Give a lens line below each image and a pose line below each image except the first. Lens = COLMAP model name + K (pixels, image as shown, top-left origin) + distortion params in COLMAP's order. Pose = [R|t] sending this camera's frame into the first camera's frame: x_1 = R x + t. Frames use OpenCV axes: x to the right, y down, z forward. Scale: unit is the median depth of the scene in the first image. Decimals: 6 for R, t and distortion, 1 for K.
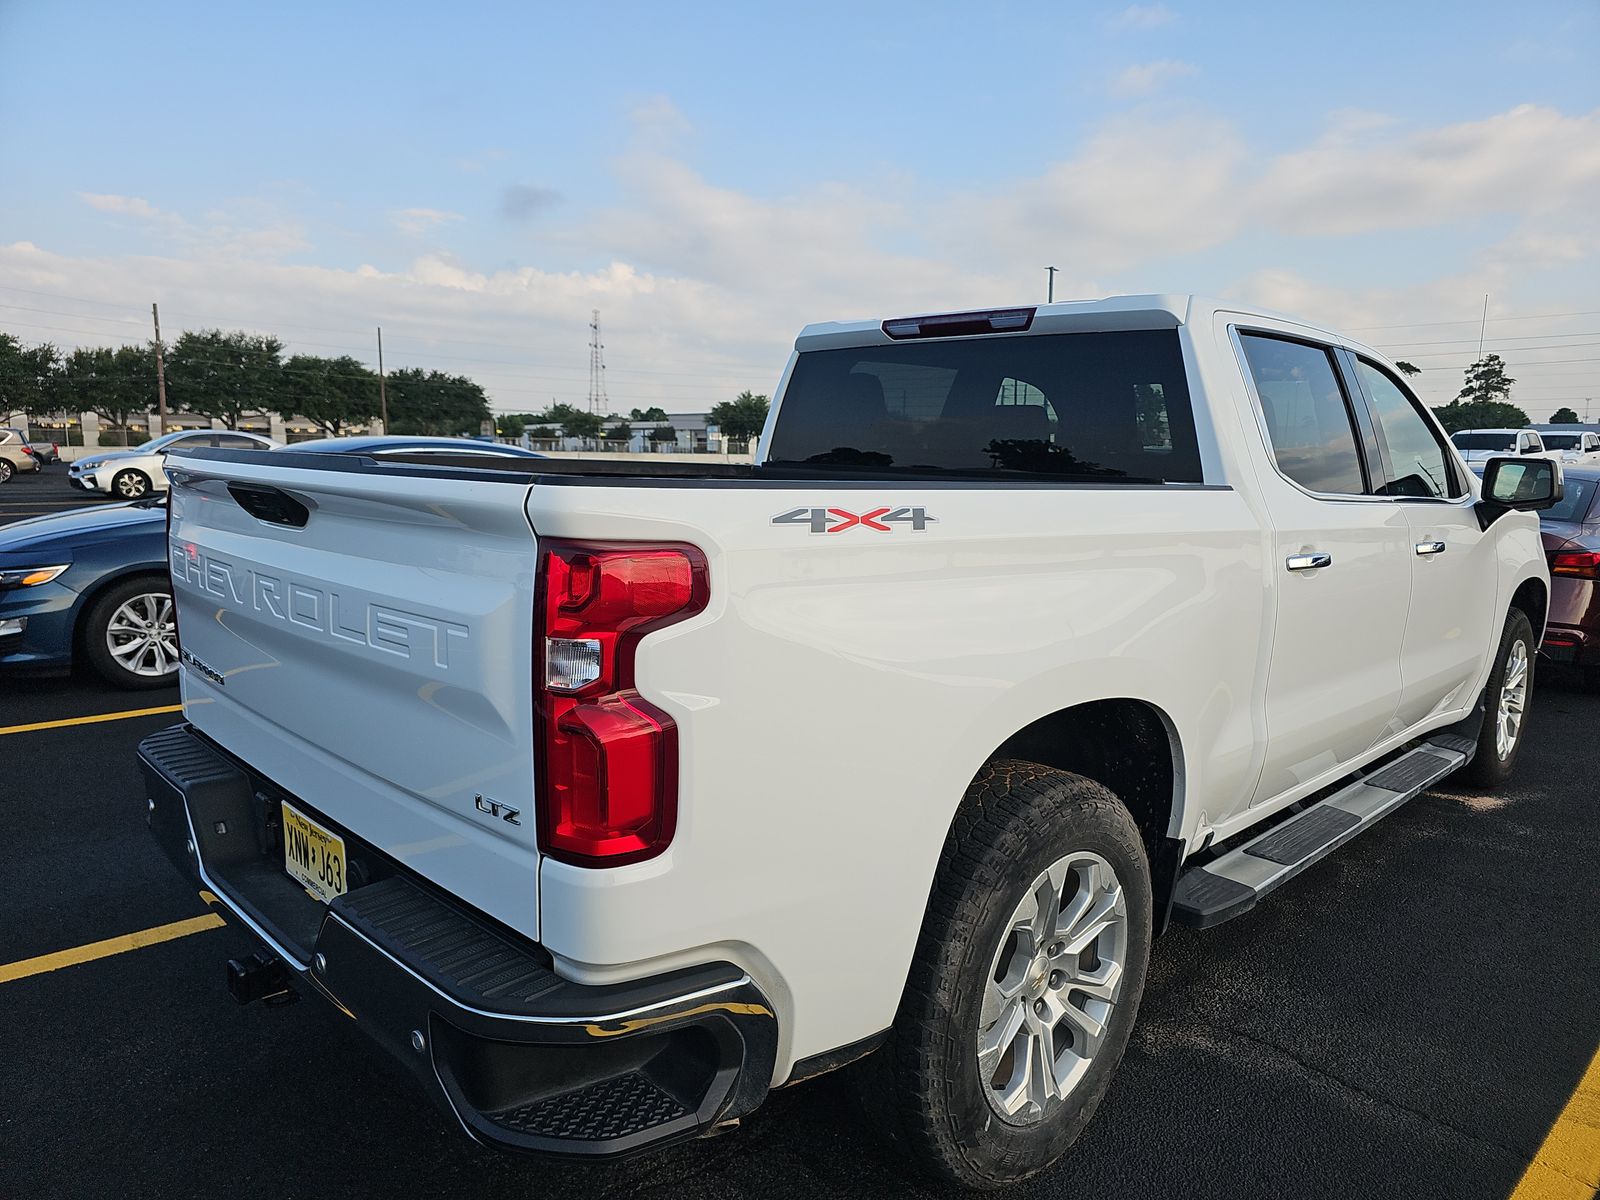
lens RADIAL K [[1077.7, 0, 800.0], [0, 1077.7, 600.0], [0, 0, 1]] dist [0.062559, -0.052810]
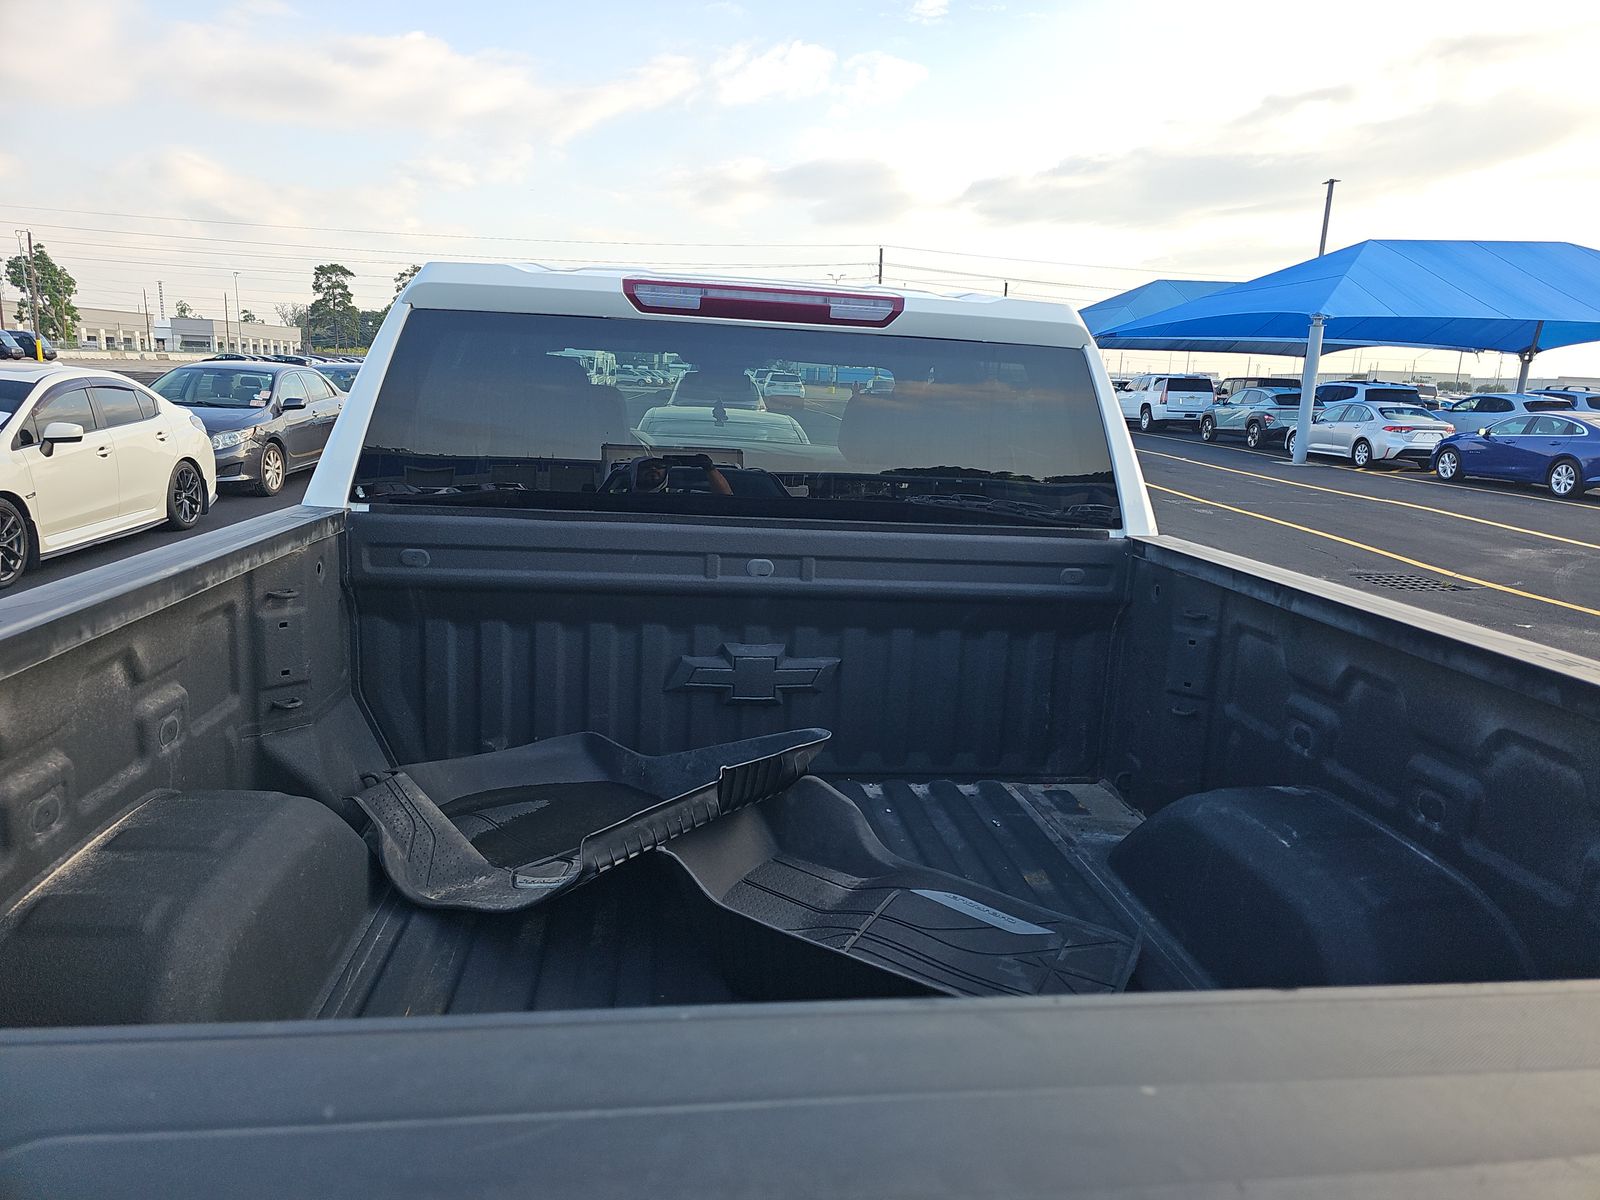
lens RADIAL K [[1069.6, 0, 801.6], [0, 1069.6, 586.5], [0, 0, 1]] dist [0.056827, -0.067843]
pose [[0.631335, -0.135768, 0.763533, -0.308552], [0.070317, 0.990522, 0.117988, -0.127922], [-0.772316, -0.020800, 0.634898, 0.450350]]
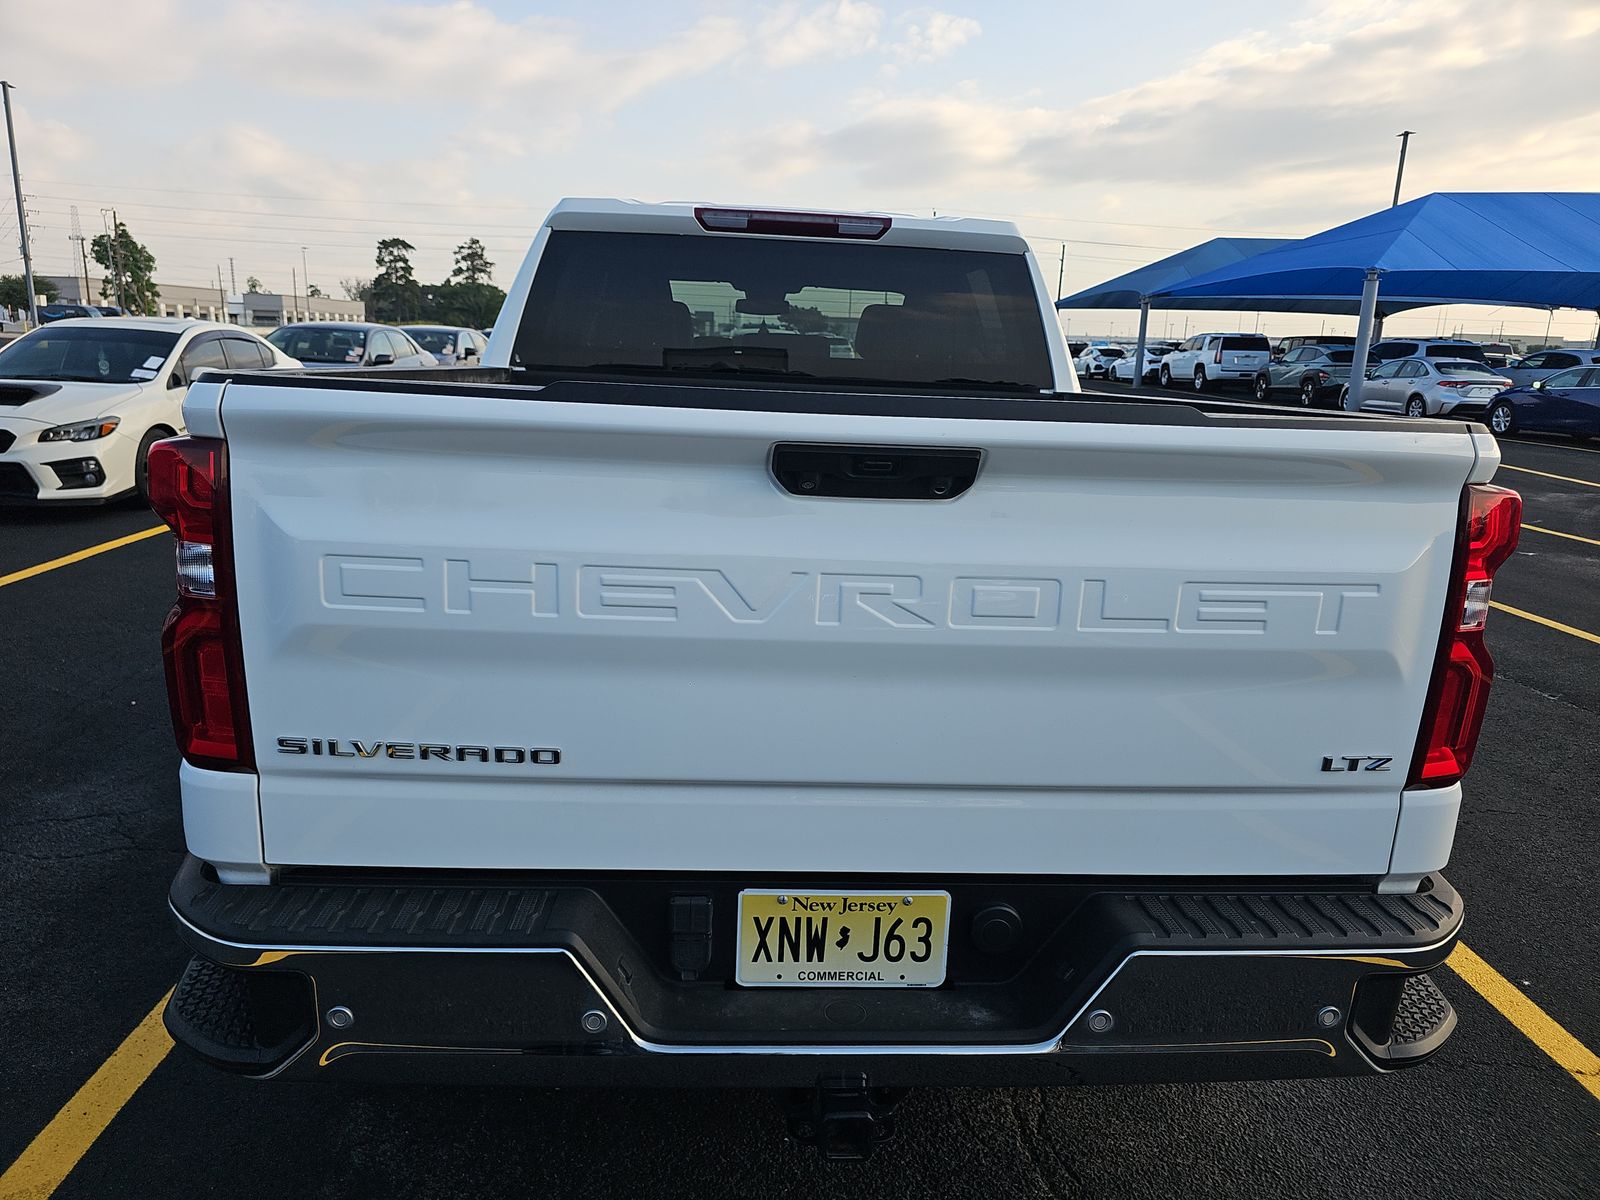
lens RADIAL K [[1091.9, 0, 795.0], [0, 1091.9, 608.4], [0, 0, 1]] dist [0.035980, -0.045022]
pose [[0.672388, -0.165719, 0.721410, -0.500754], [0.079199, 0.985128, 0.152482, -0.053661], [-0.735950, -0.045392, 0.675512, 0.264938]]
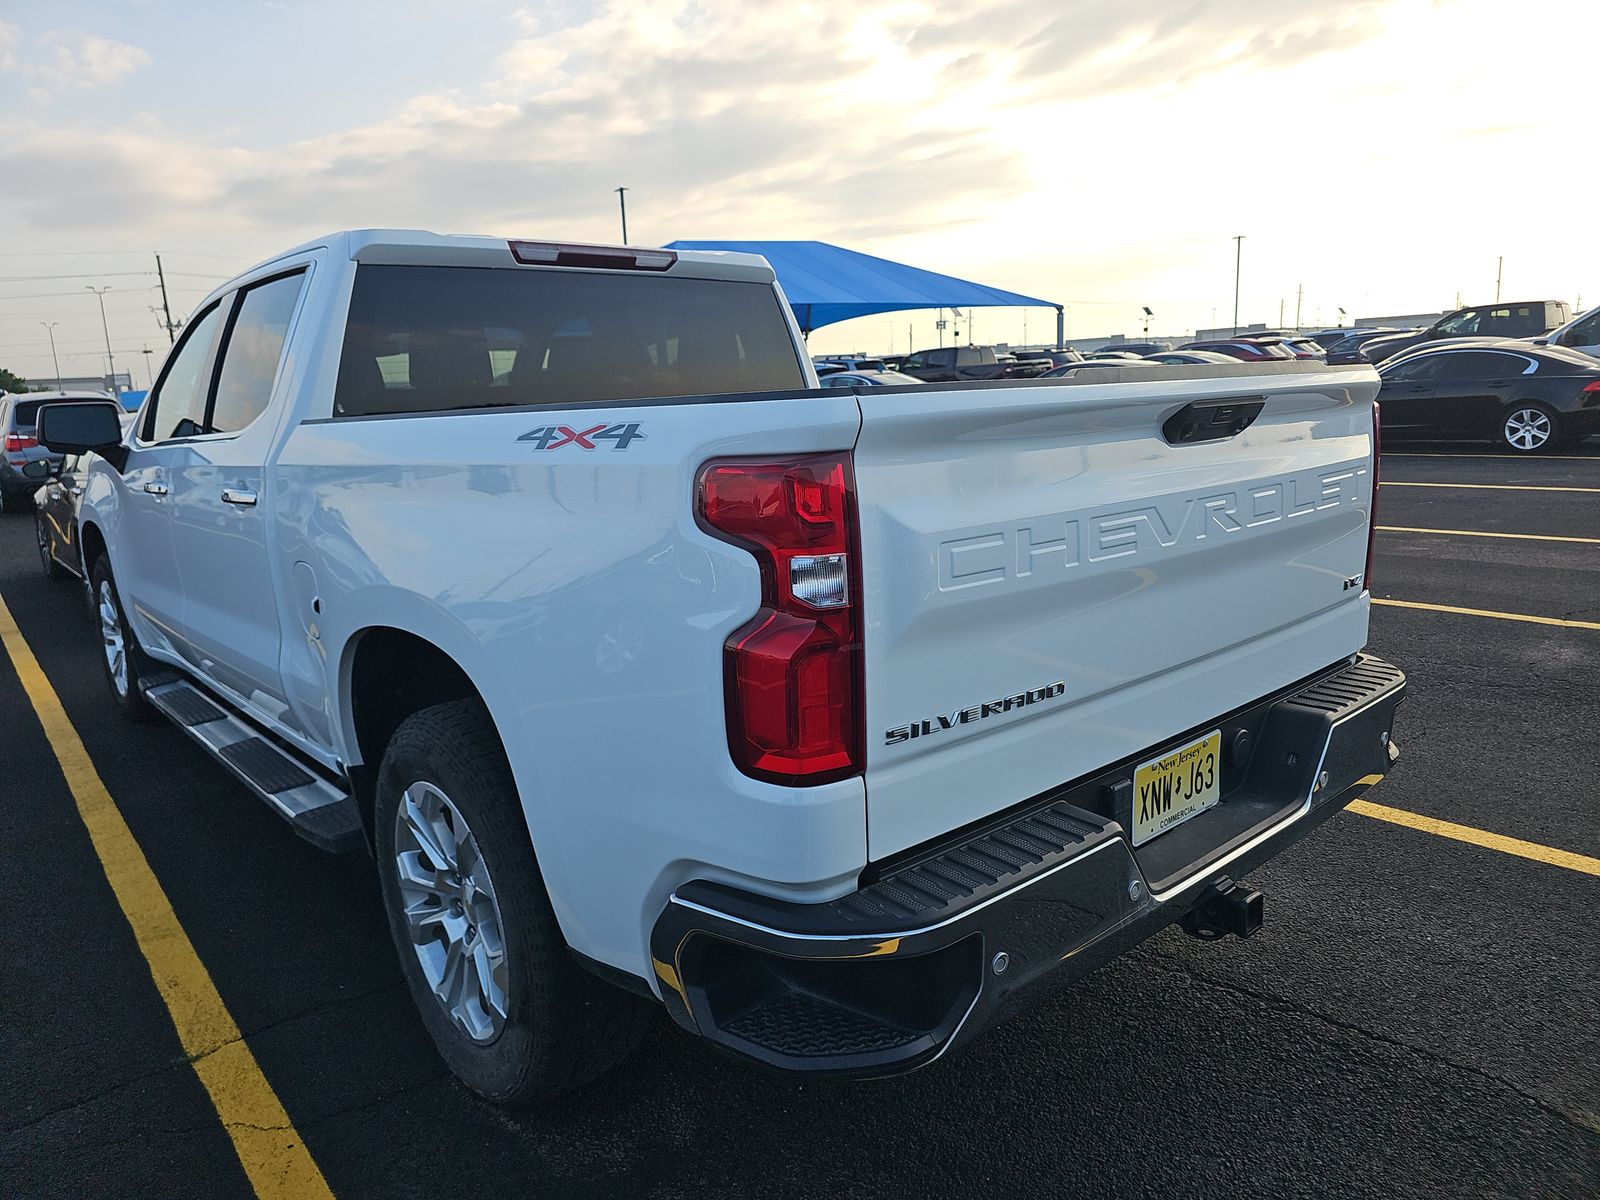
lens RADIAL K [[1086.5, 0, 800.0], [0, 1086.5, 600.0], [0, 0, 1]] dist [0.049433, -0.051419]
pose [[0.074563, -0.212179, 0.974382, -0.720274], [0.183385, 0.963356, 0.195744, -0.092400], [-0.980209, 0.164092, 0.110741, 0.617998]]
